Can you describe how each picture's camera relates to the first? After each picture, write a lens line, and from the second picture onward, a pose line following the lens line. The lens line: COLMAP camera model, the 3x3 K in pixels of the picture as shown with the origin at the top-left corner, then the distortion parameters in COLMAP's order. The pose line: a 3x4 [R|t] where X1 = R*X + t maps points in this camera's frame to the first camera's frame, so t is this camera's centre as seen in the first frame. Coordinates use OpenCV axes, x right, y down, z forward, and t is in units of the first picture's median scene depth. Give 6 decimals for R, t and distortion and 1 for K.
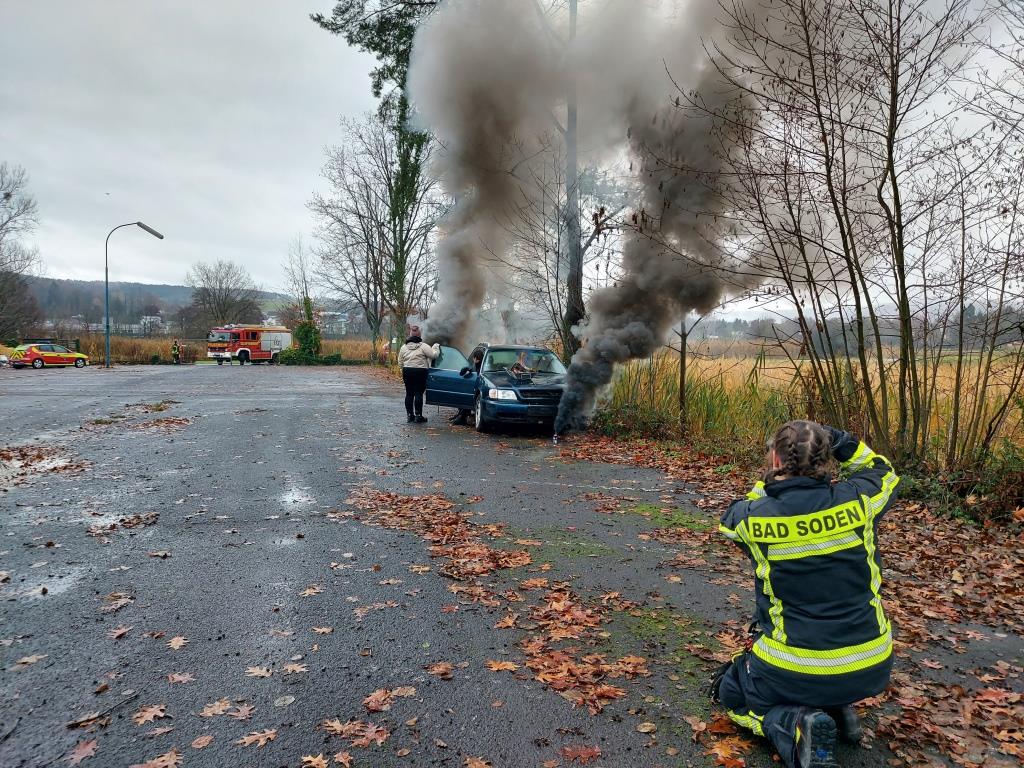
lens RADIAL K [[749.1, 0, 502.9], [0, 749.1, 379.4], [0, 0, 1]] dist [0.045408, -0.028126]
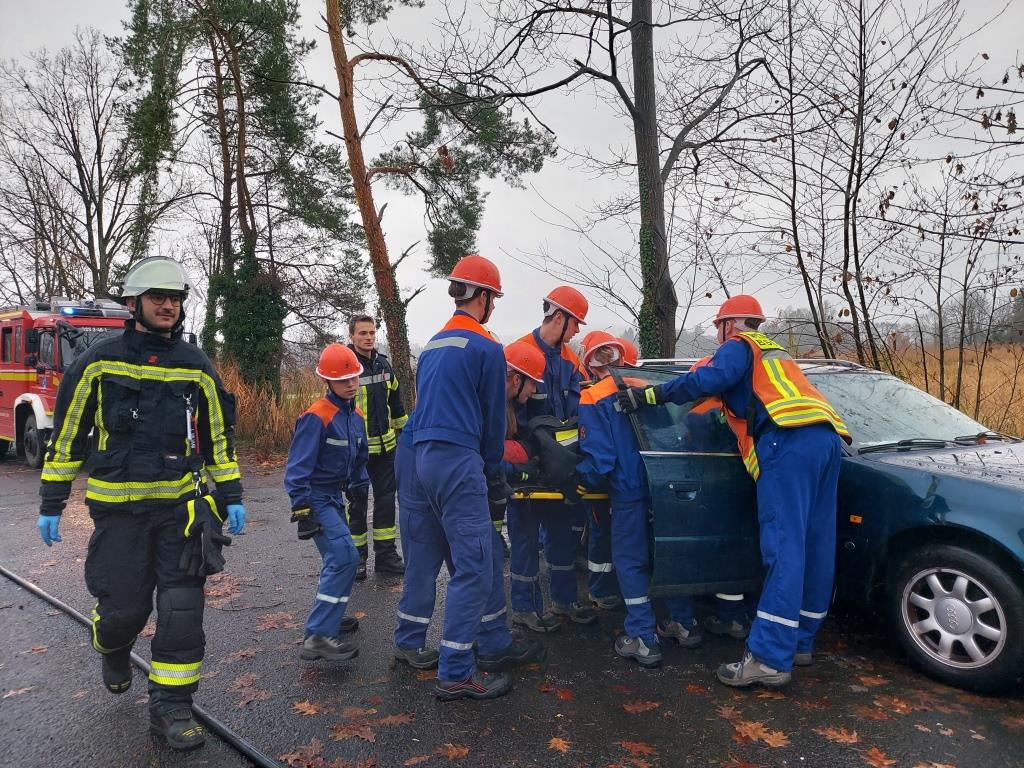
lens RADIAL K [[749.1, 0, 501.2], [0, 749.1, 387.1], [0, 0, 1]] dist [0.045408, -0.028126]
pose [[0.921438, -0.044302, 0.385992, -0.063445], [0.055827, 0.998265, -0.018696, -0.008897], [-0.384494, 0.038776, 0.922313, 0.180063]]
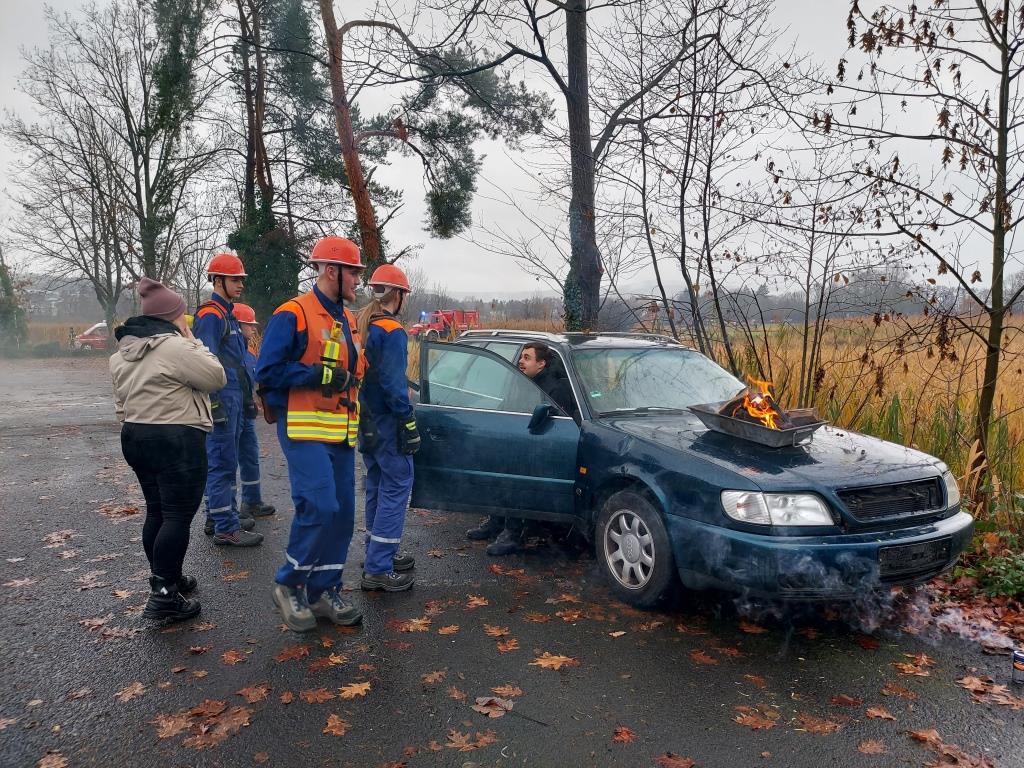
lens RADIAL K [[749.1, 0, 494.6], [0, 749.1, 389.8], [0, 0, 1]] dist [0.045408, -0.028126]
pose [[0.949465, -0.034338, 0.311989, -0.045275], [0.022257, 0.998861, 0.042202, -0.009075], [-0.313082, -0.033126, 0.949148, 0.158724]]
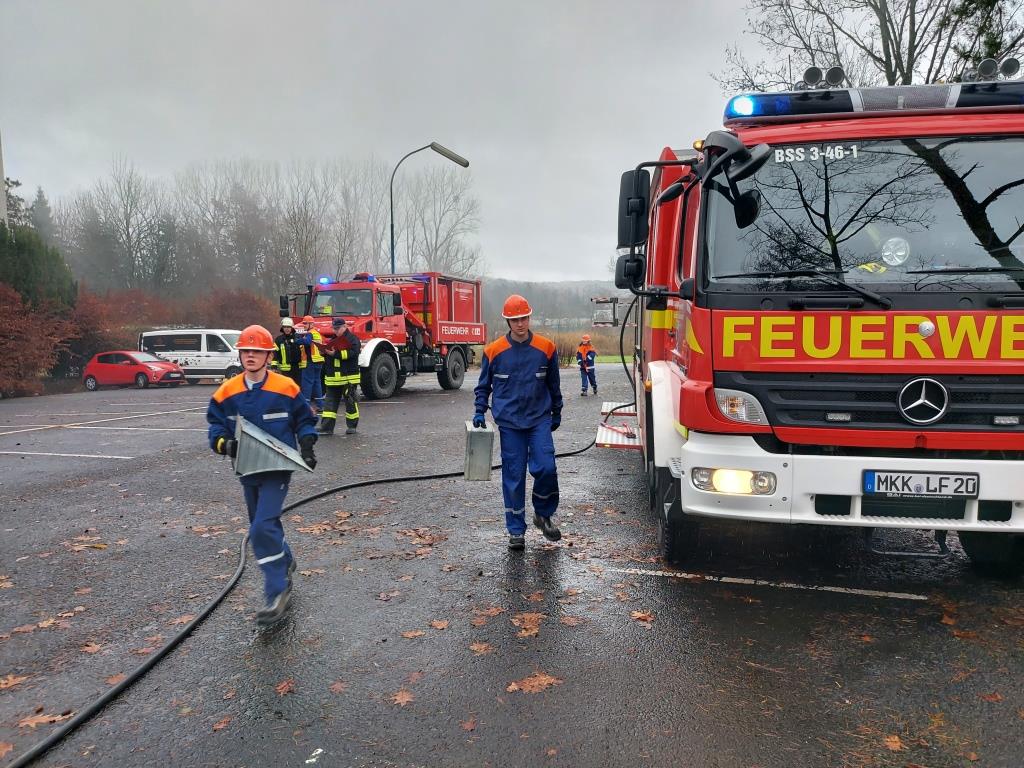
lens RADIAL K [[749.1, 0, 504.4], [0, 749.1, 396.8], [0, 0, 1]] dist [0.045408, -0.028126]
pose [[0.840489, 0.020071, -0.541457, -0.075486], [0.000733, 0.999271, 0.038179, -0.019826], [0.541828, -0.032486, 0.839861, 0.386818]]
